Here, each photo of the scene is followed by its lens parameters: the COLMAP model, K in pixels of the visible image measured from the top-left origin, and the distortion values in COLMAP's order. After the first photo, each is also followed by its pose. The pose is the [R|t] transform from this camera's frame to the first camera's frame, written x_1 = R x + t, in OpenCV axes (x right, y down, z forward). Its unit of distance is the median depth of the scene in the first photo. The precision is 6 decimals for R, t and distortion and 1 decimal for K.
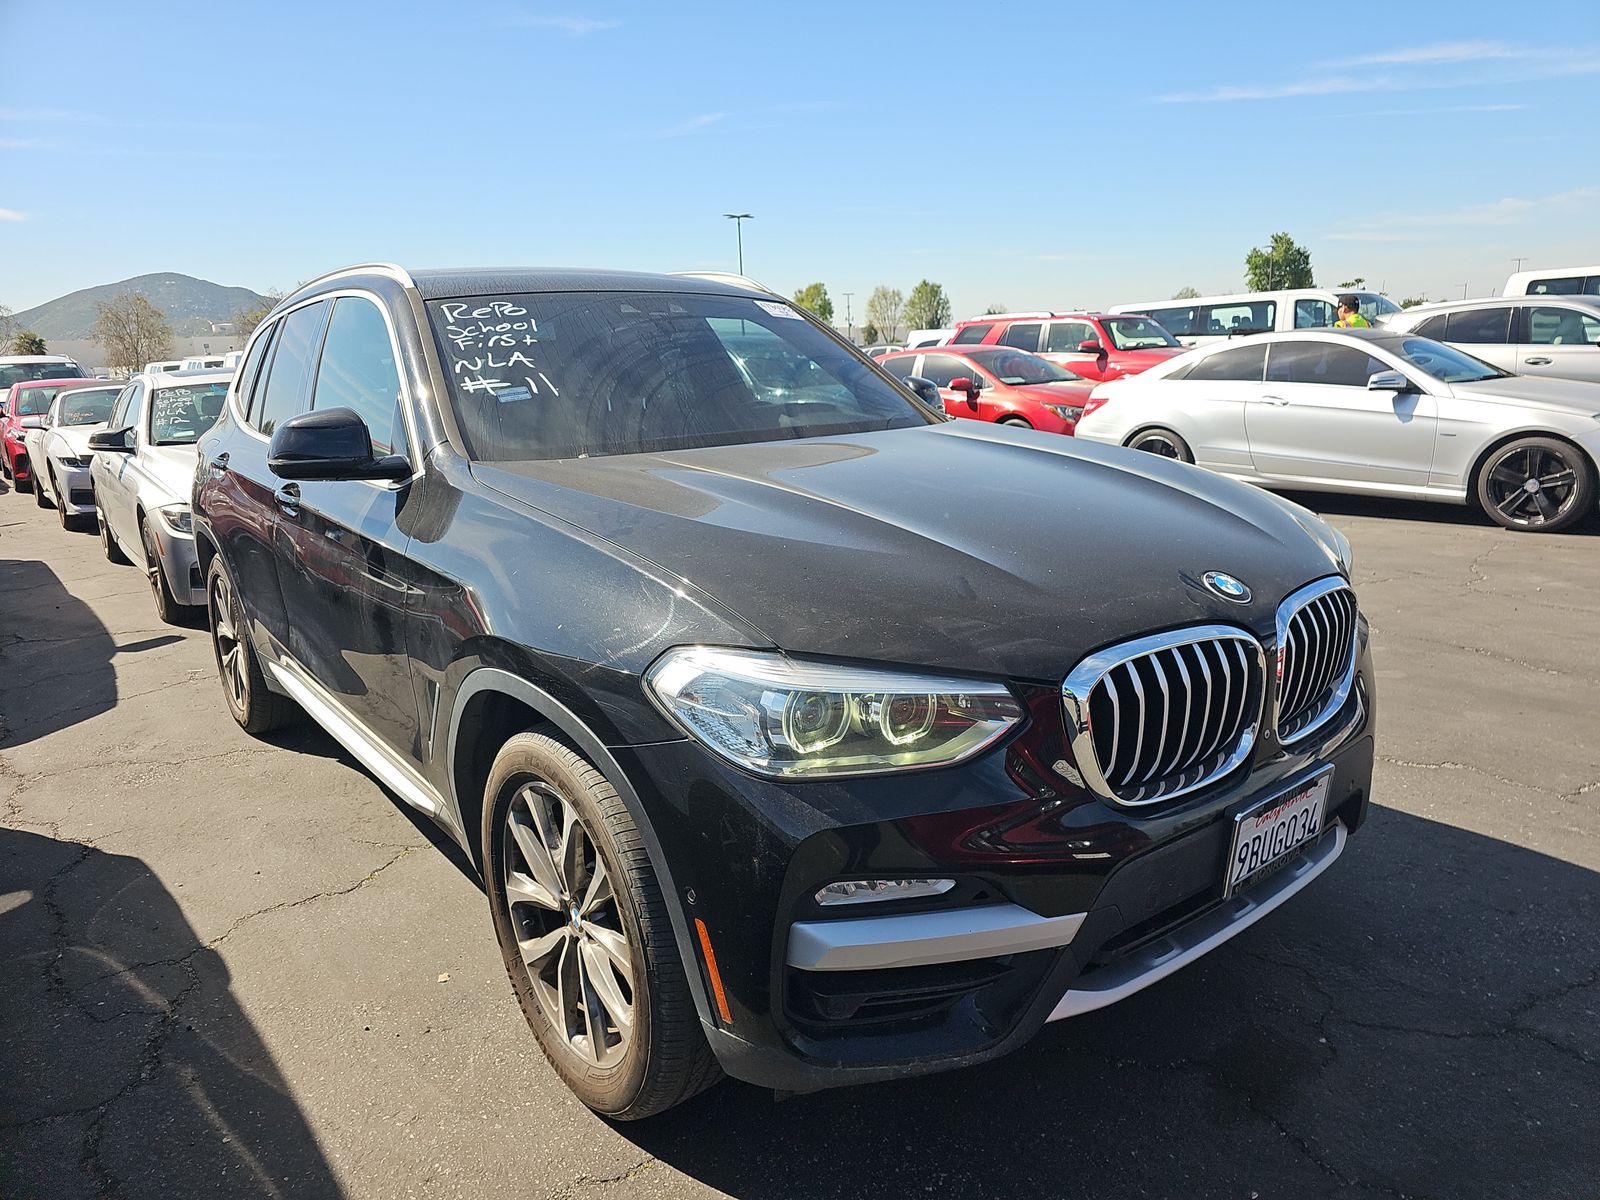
lens RADIAL K [[1059.4, 0, 815.5], [0, 1059.4, 590.3], [0, 0, 1]] dist [0.050256, -0.047481]
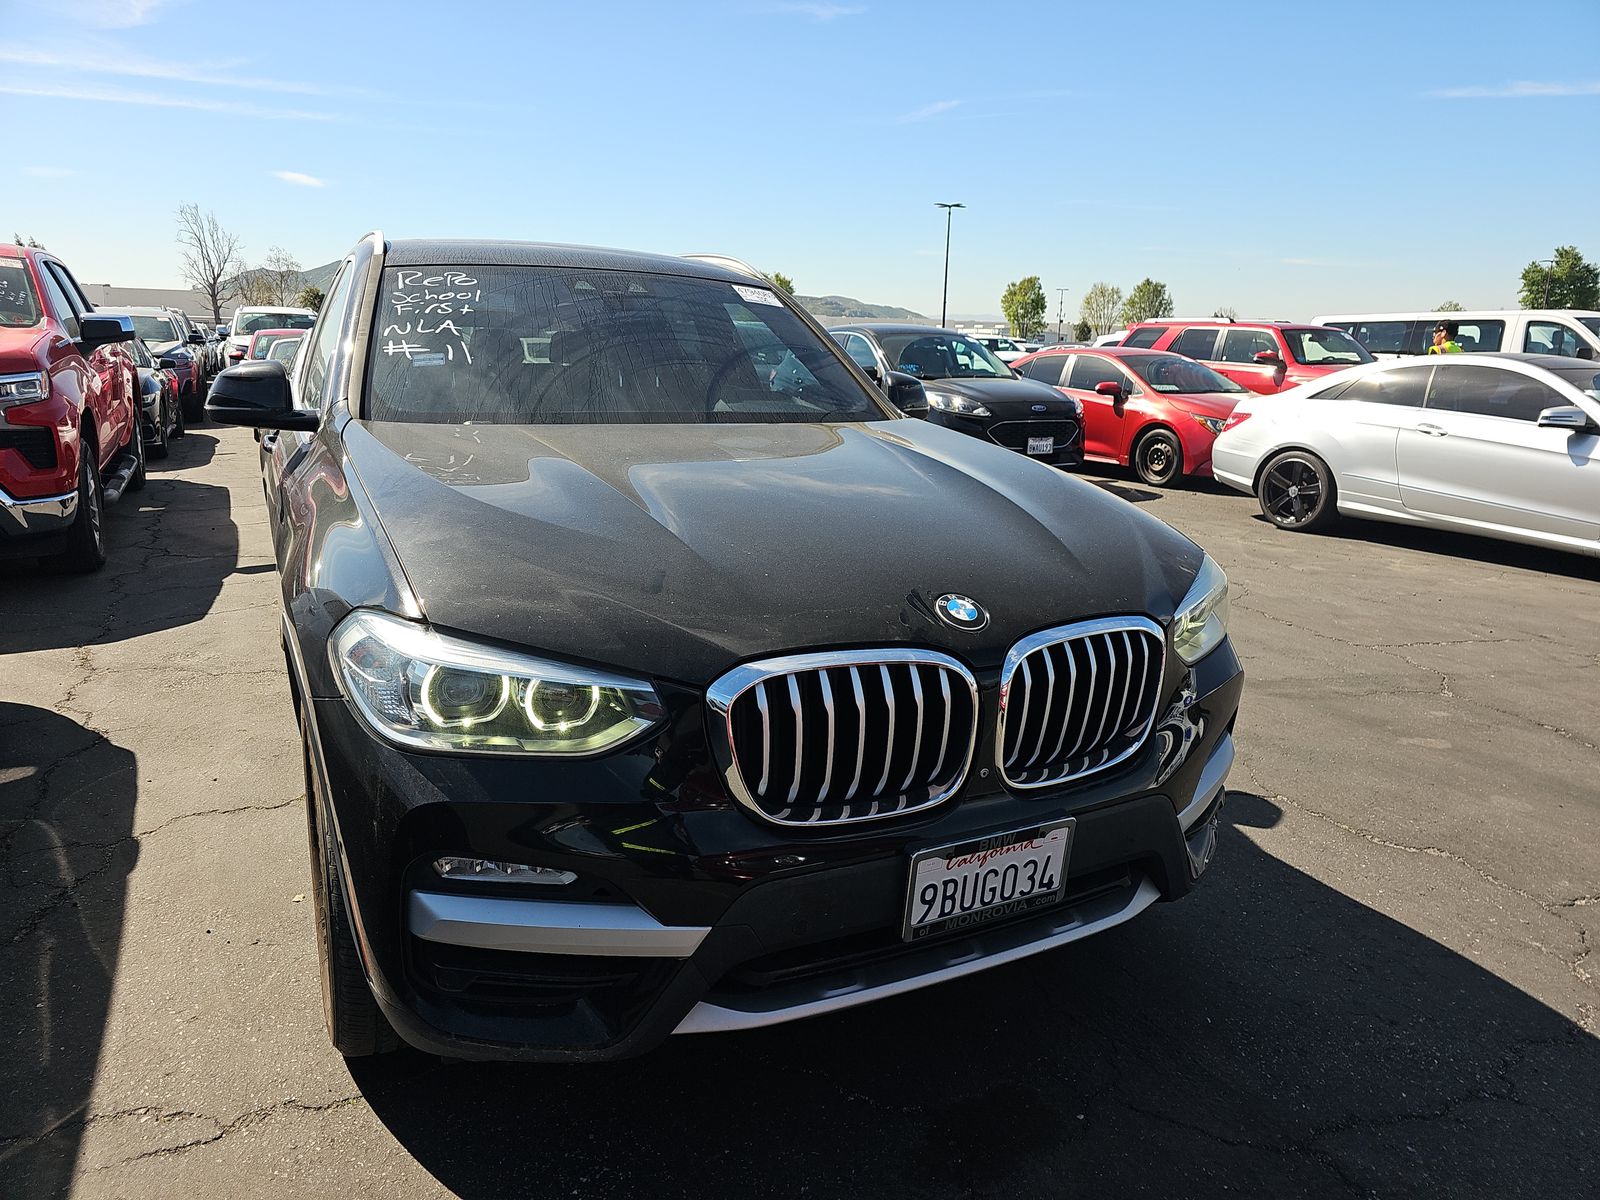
lens RADIAL K [[1059.4, 0, 816.5], [0, 1059.4, 590.3], [0, 0, 1]] dist [0.050256, -0.047481]
pose [[0.975376, 0.106444, -0.193160, 0.286468], [-0.104602, 0.994318, 0.019737, -0.017503], [0.194163, 0.000953, 0.980969, 0.041064]]
